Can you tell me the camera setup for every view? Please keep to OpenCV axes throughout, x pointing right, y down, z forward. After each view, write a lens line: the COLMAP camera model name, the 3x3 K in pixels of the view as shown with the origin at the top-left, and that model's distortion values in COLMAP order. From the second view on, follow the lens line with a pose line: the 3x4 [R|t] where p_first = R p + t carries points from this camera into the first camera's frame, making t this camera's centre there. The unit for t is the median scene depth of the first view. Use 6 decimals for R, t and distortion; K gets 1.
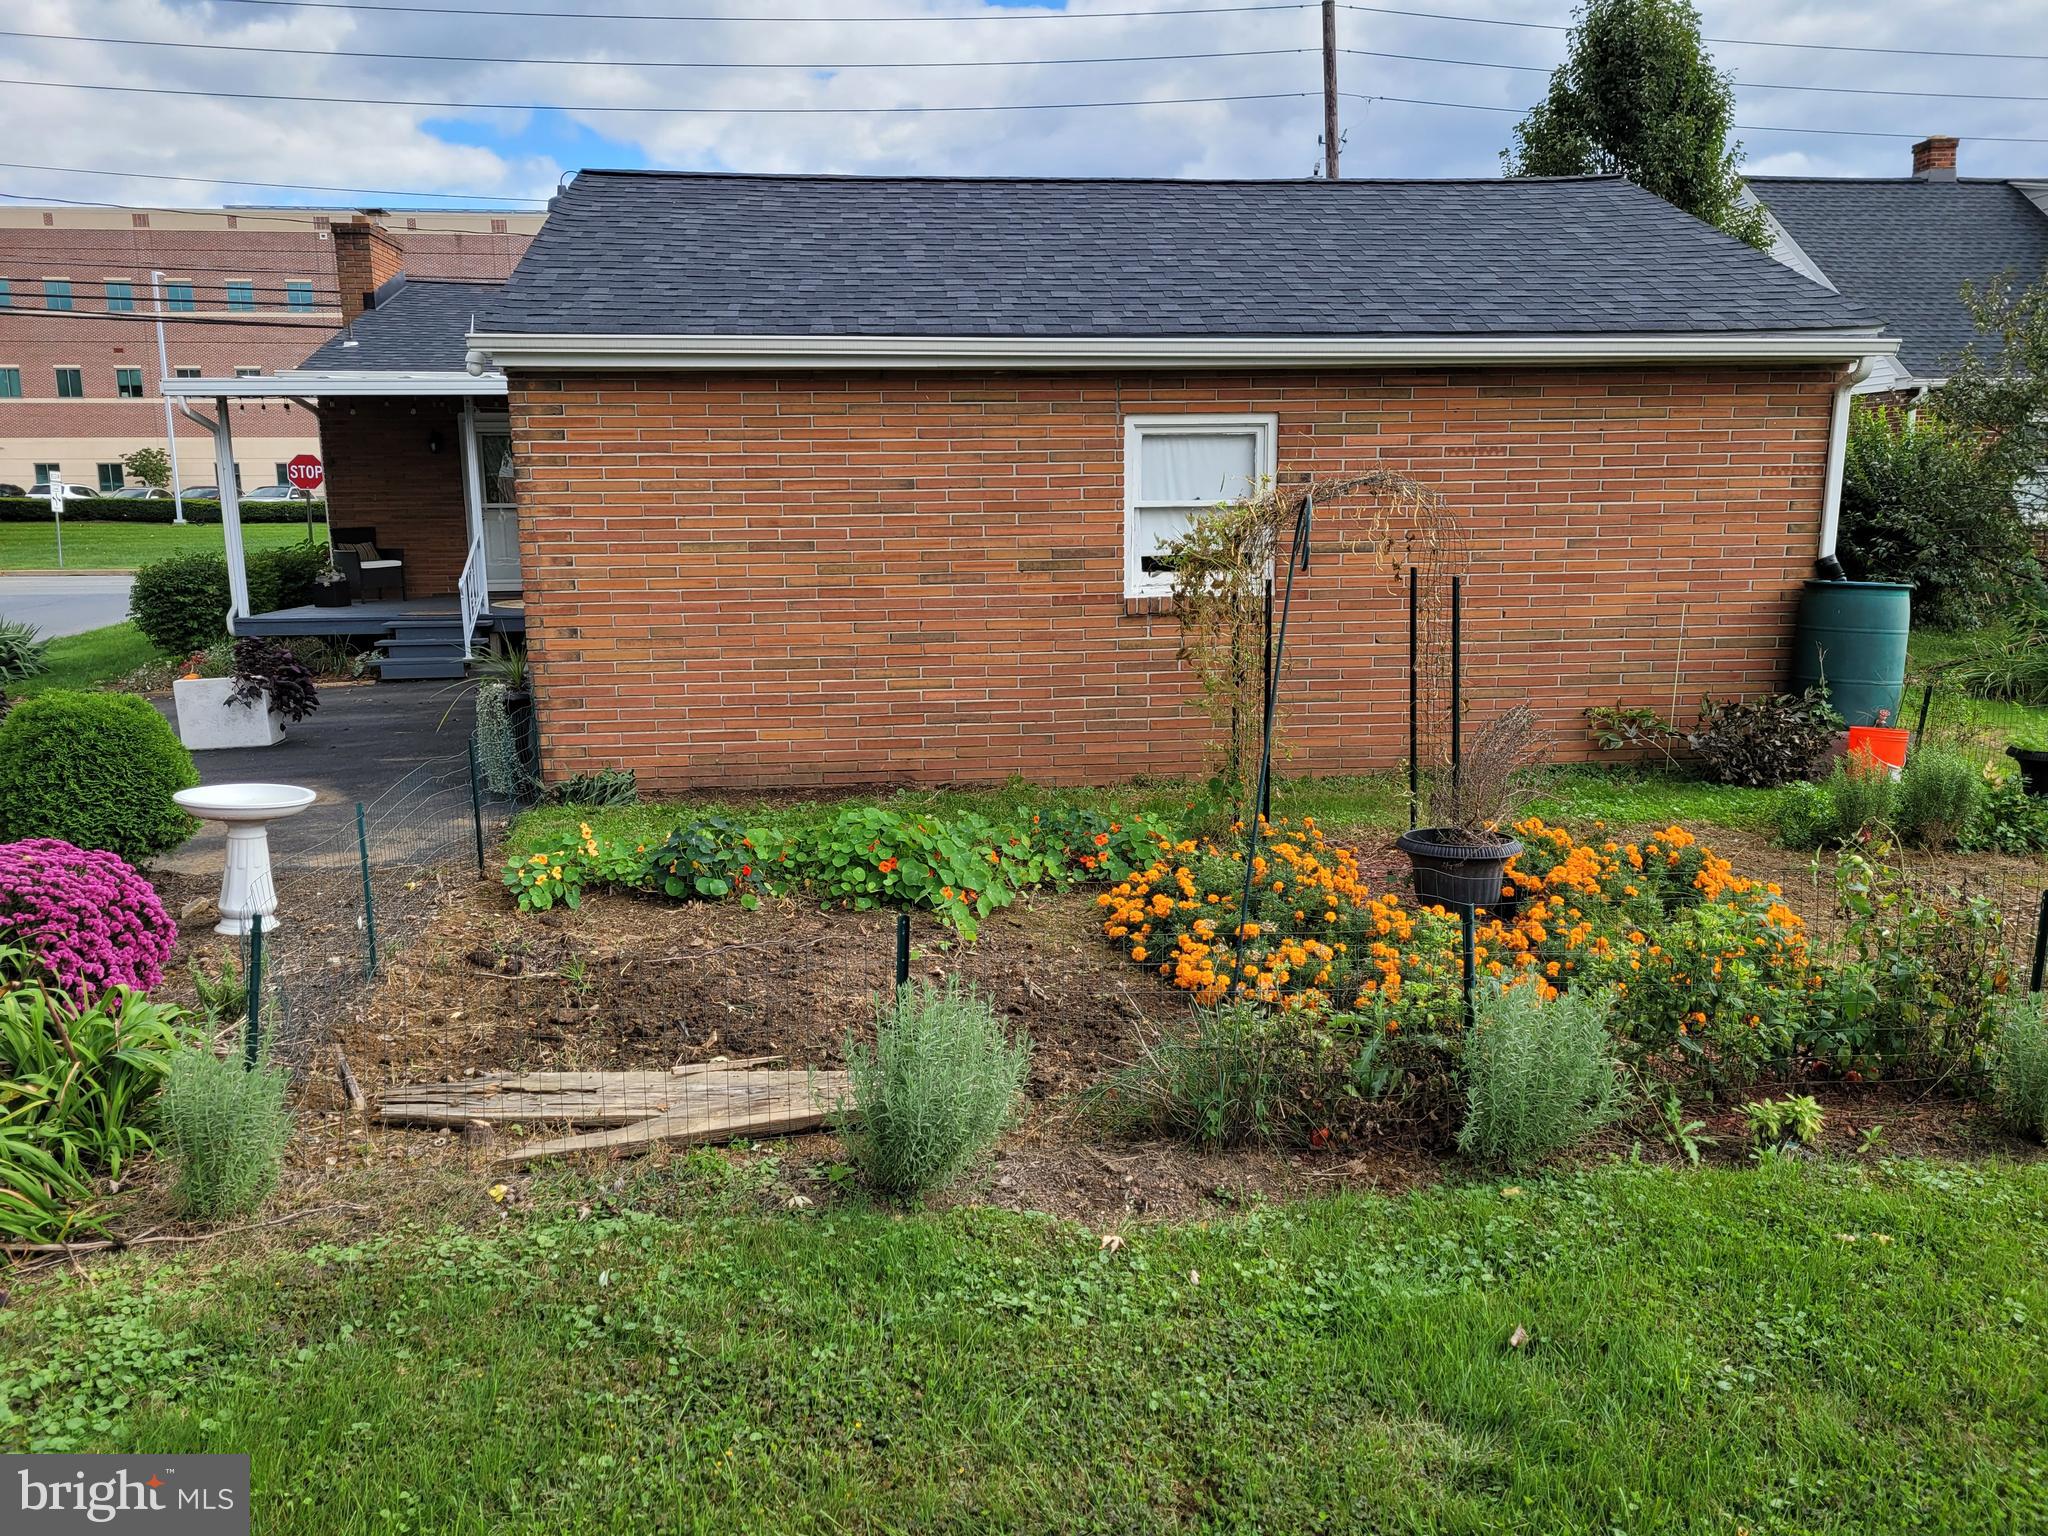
lens RADIAL K [[1540.6, 0, 1039.6], [0, 1540.6, 763.3], [0, 0, 1]] dist [0.048362, -0.042120]
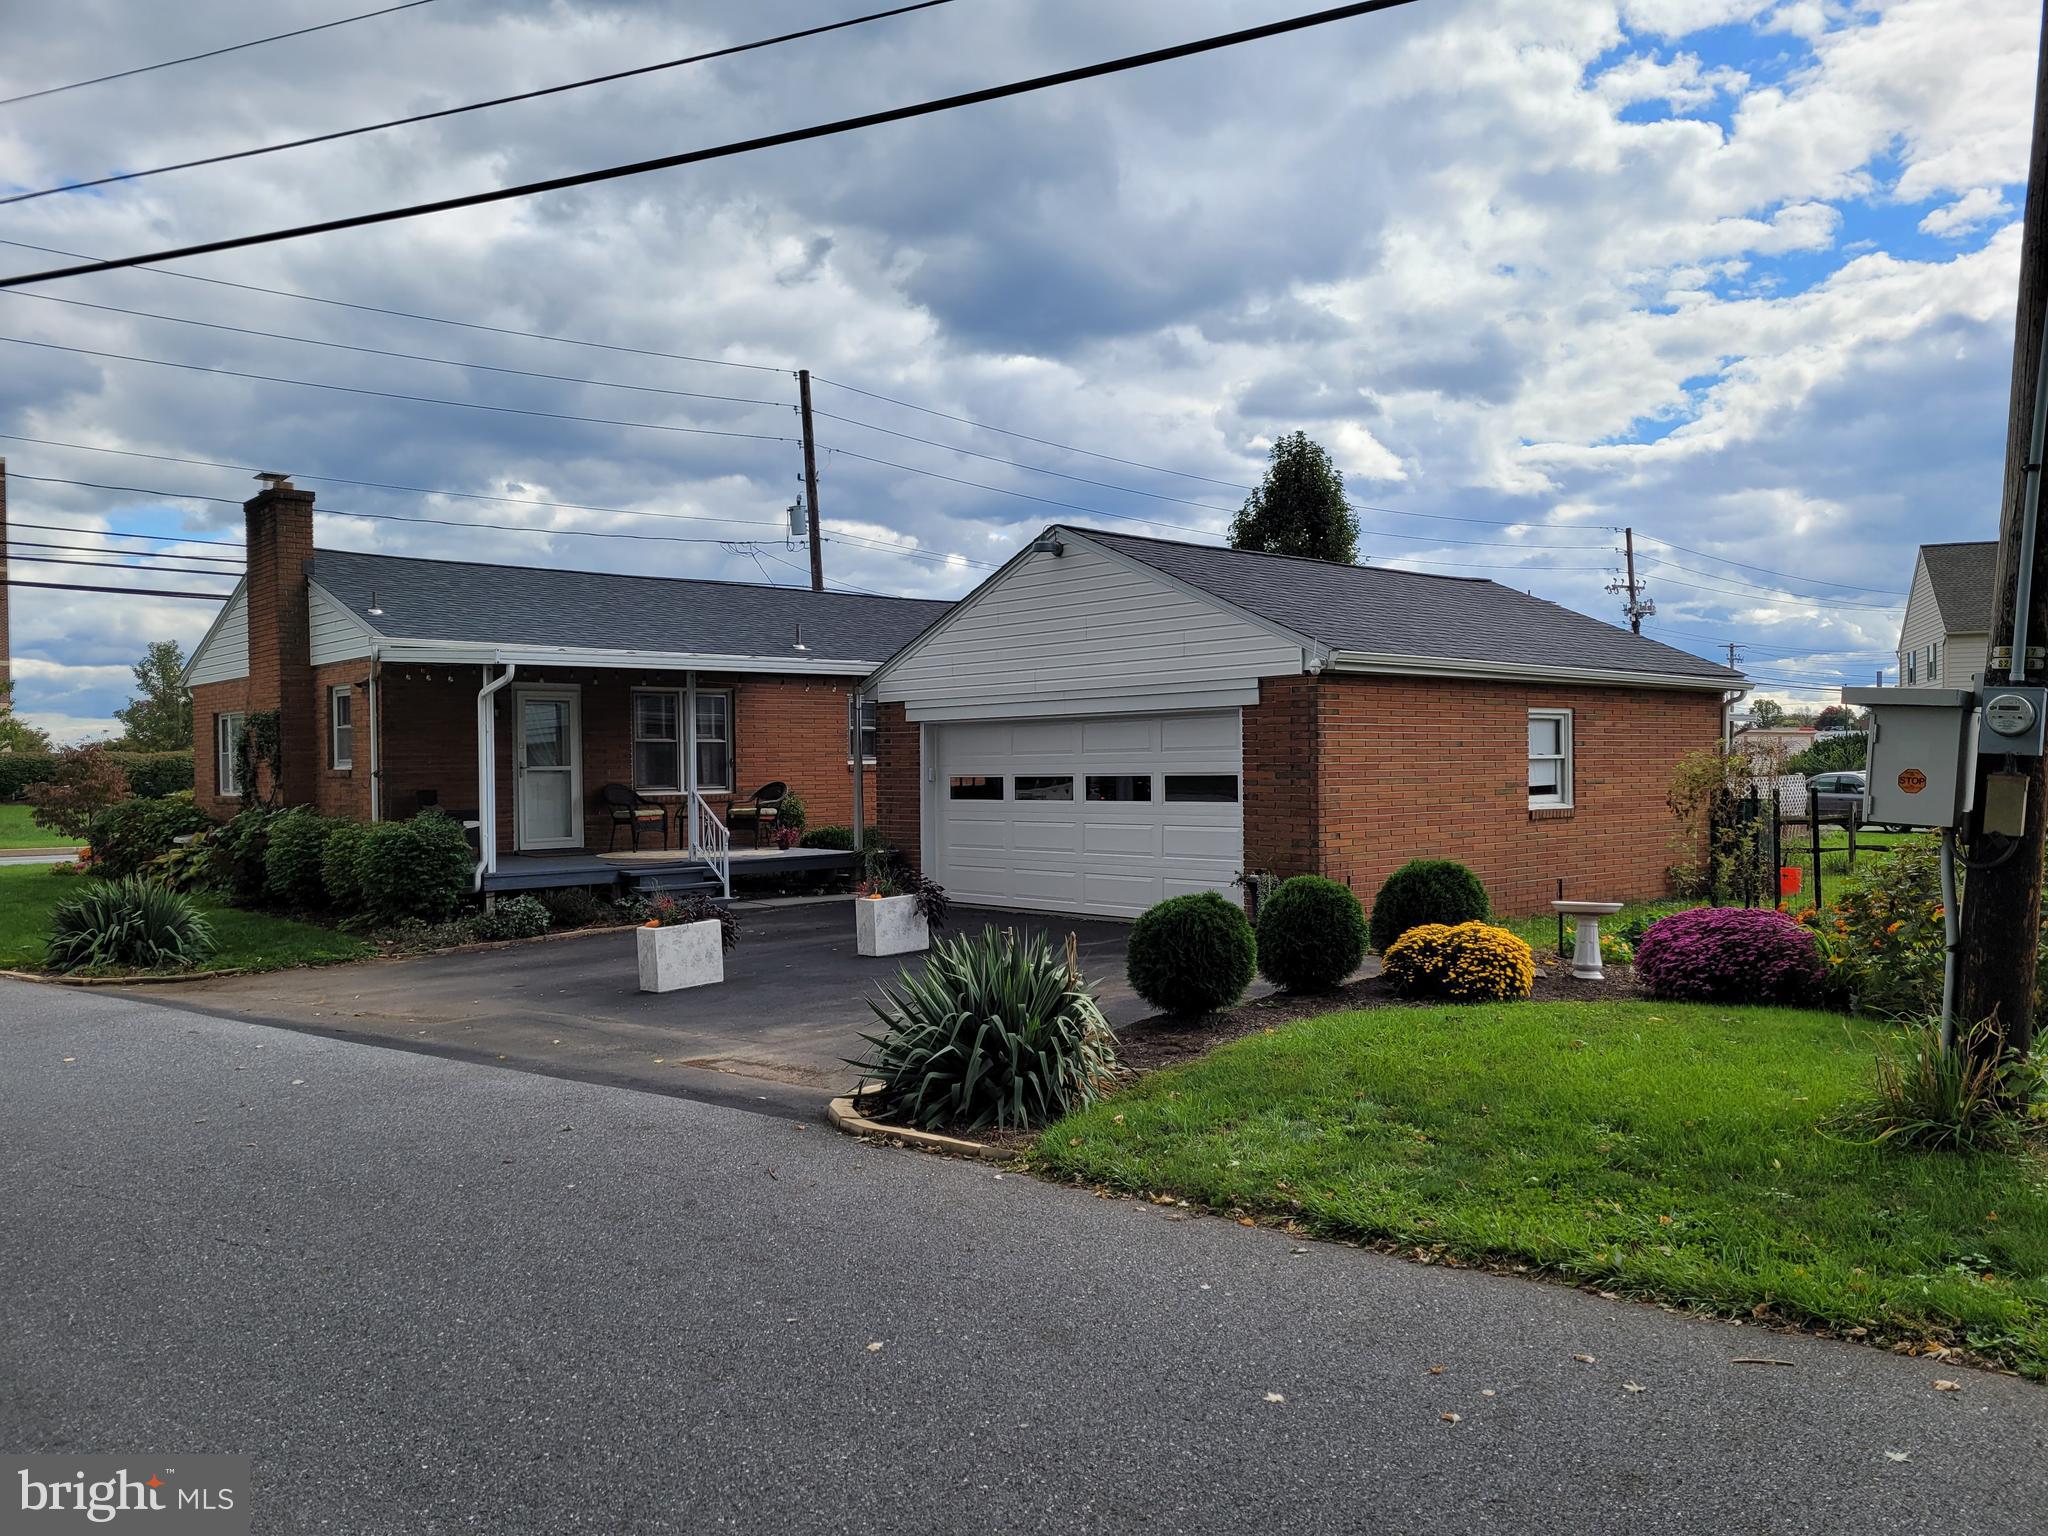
lens RADIAL K [[1540.6, 0, 1086.7], [0, 1540.6, 763.1], [0, 0, 1]] dist [0.048362, -0.042120]
pose [[0.800605, 0.003926, 0.599179, -1.398042], [0.103596, 0.984013, -0.144869, 0.042292], [-0.590169, 0.178056, 0.787399, -0.089285]]
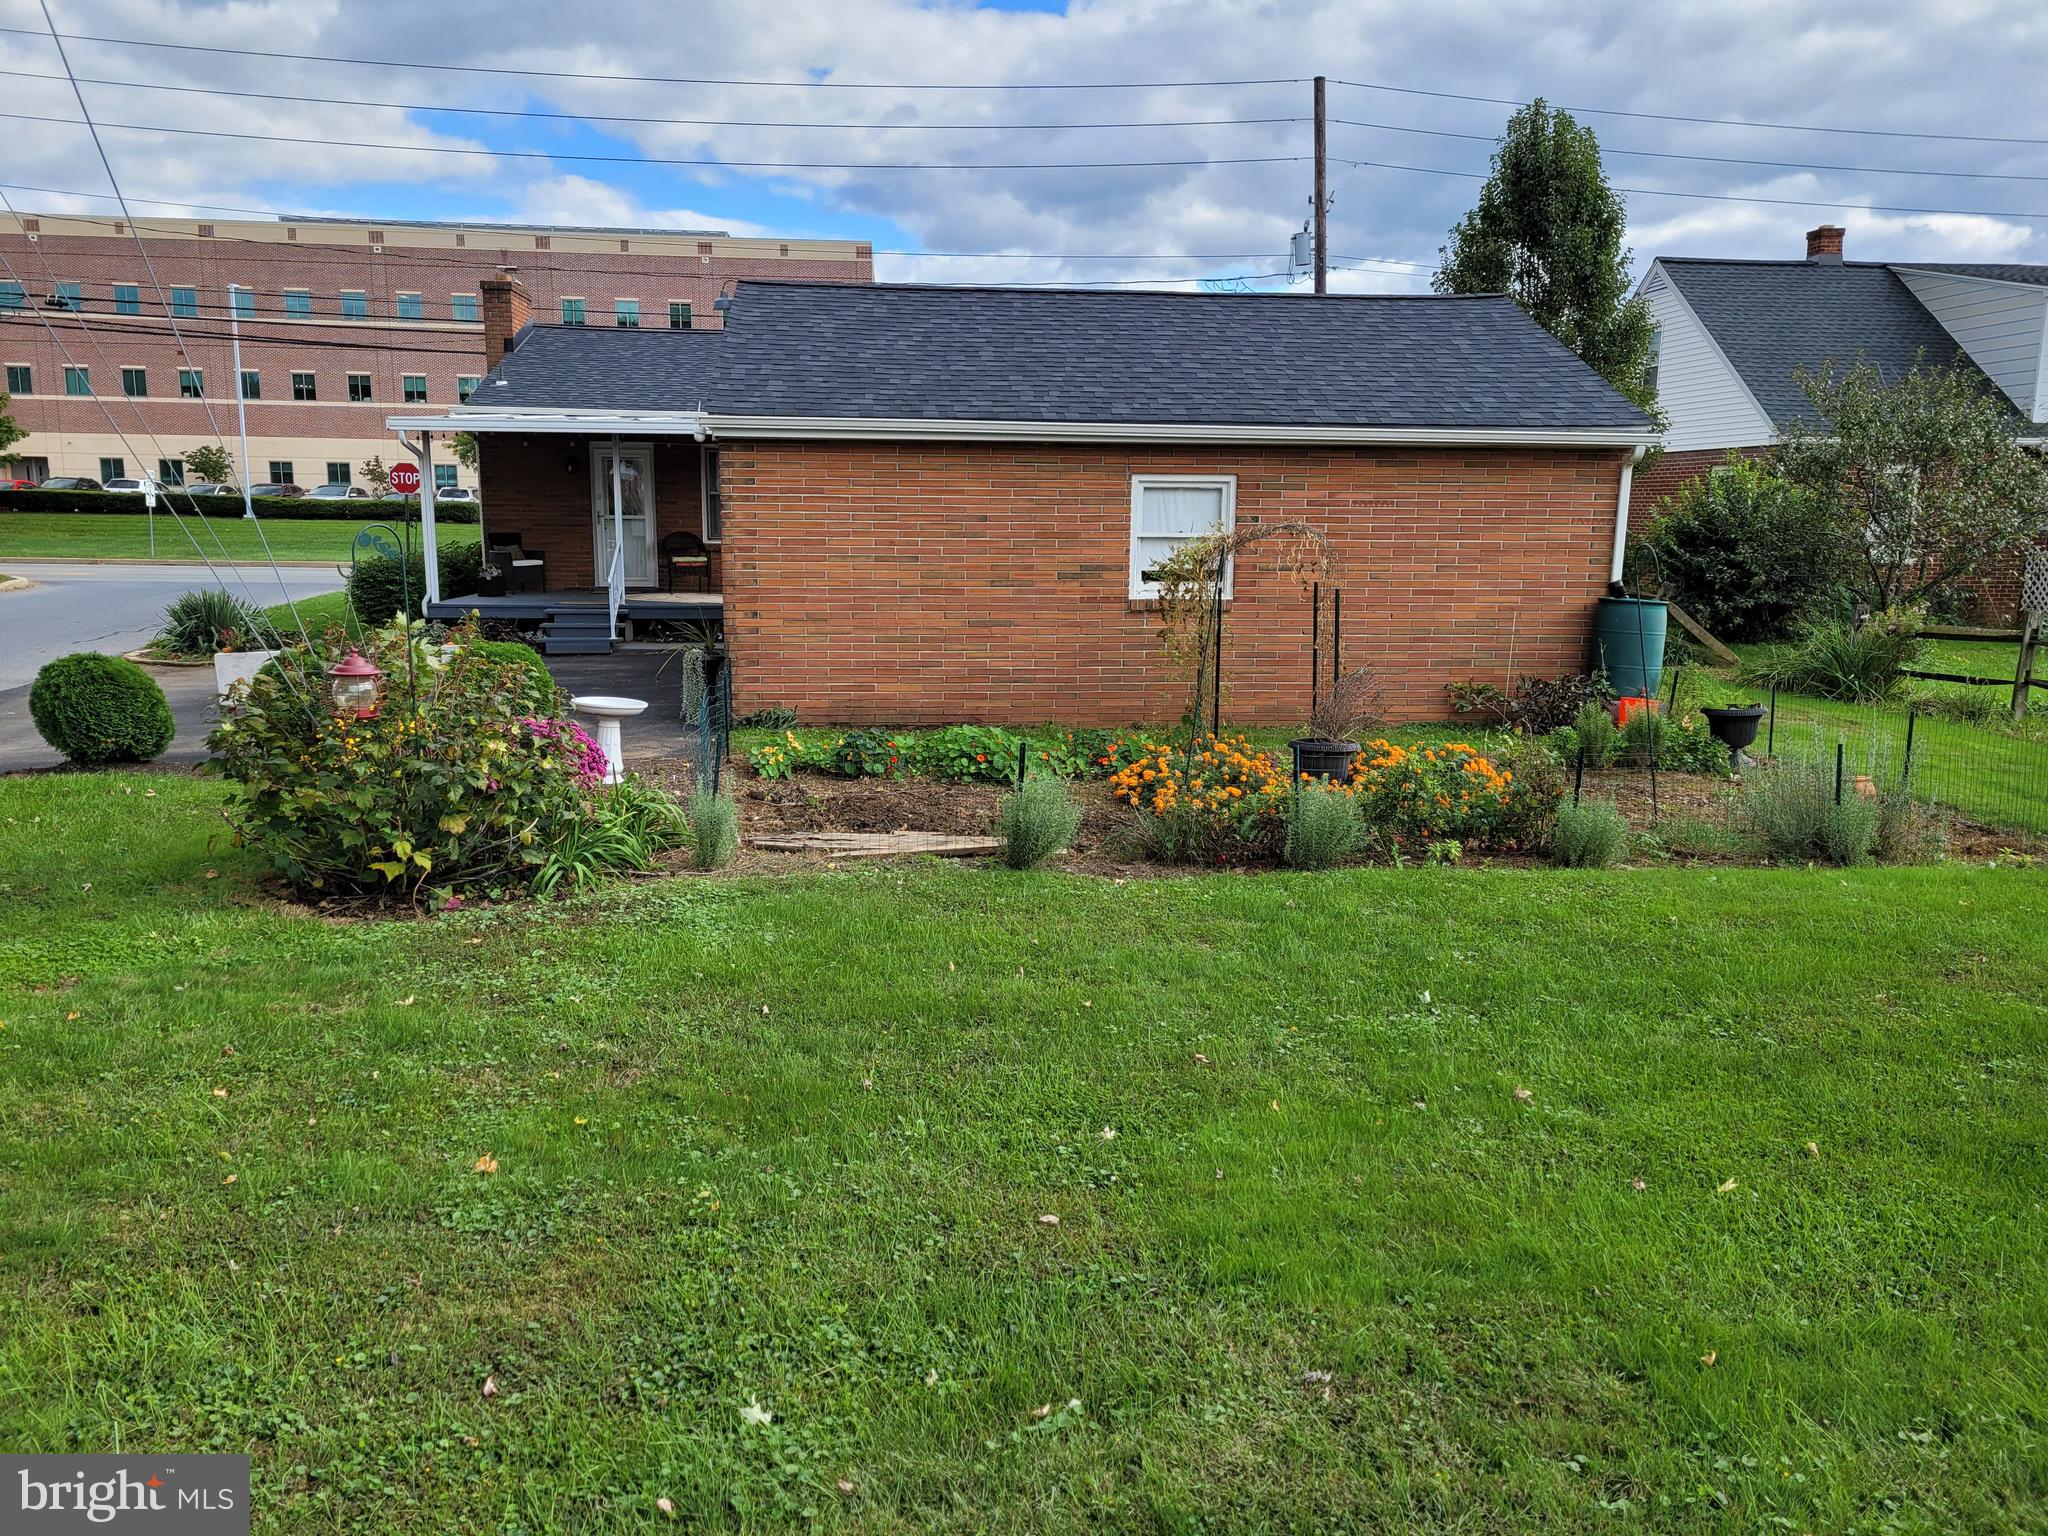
lens RADIAL K [[1540.6, 0, 1027.4], [0, 1540.6, 769.3], [0, 0, 1]] dist [0.048362, -0.042120]
pose [[0.999738, 0.022180, -0.005722, -0.029092], [-0.022188, 0.999753, -0.001456, 0.057630], [0.005688, 0.001583, 0.999983, -0.456307]]
